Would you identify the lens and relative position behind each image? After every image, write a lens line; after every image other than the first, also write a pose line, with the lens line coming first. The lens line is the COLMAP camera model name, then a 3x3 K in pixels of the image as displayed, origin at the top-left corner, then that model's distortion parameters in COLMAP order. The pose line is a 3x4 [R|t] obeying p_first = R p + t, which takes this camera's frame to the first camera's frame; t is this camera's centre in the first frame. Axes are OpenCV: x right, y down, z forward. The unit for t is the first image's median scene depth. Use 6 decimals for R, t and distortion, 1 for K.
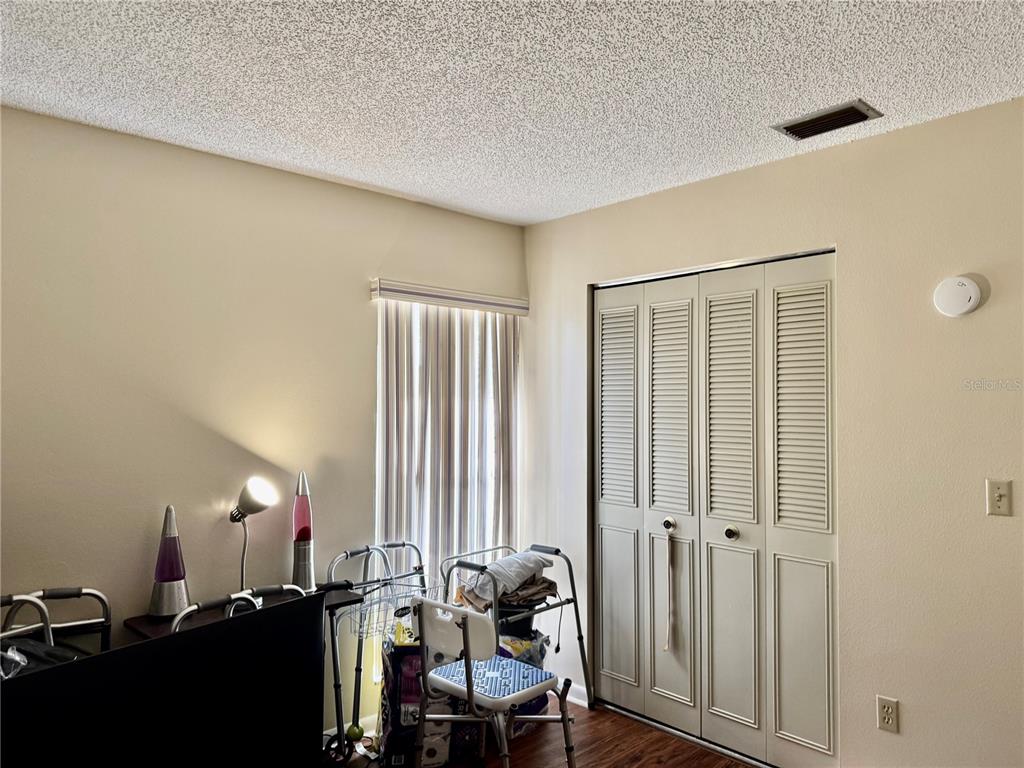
lens RADIAL K [[720.9, 0, 512.3], [0, 720.9, 383.1], [0, 0, 1]] dist [0.026475, -0.024067]
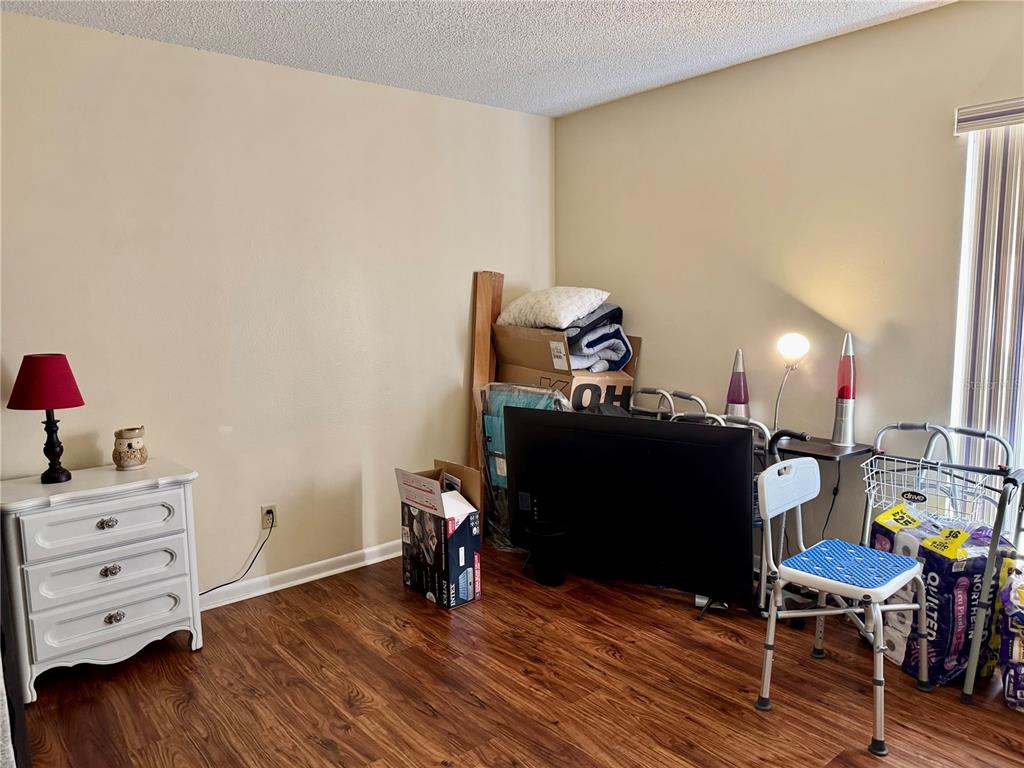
lens RADIAL K [[720.9, 0, 512.7], [0, 720.9, 385.3], [0, 0, 1]] dist [0.026475, -0.024067]
pose [[-0.049093, 0.121596, -0.991365, 0.762557], [0.047012, 0.991743, 0.119315, 0.049161], [0.997687, -0.040748, -0.054404, 0.565503]]
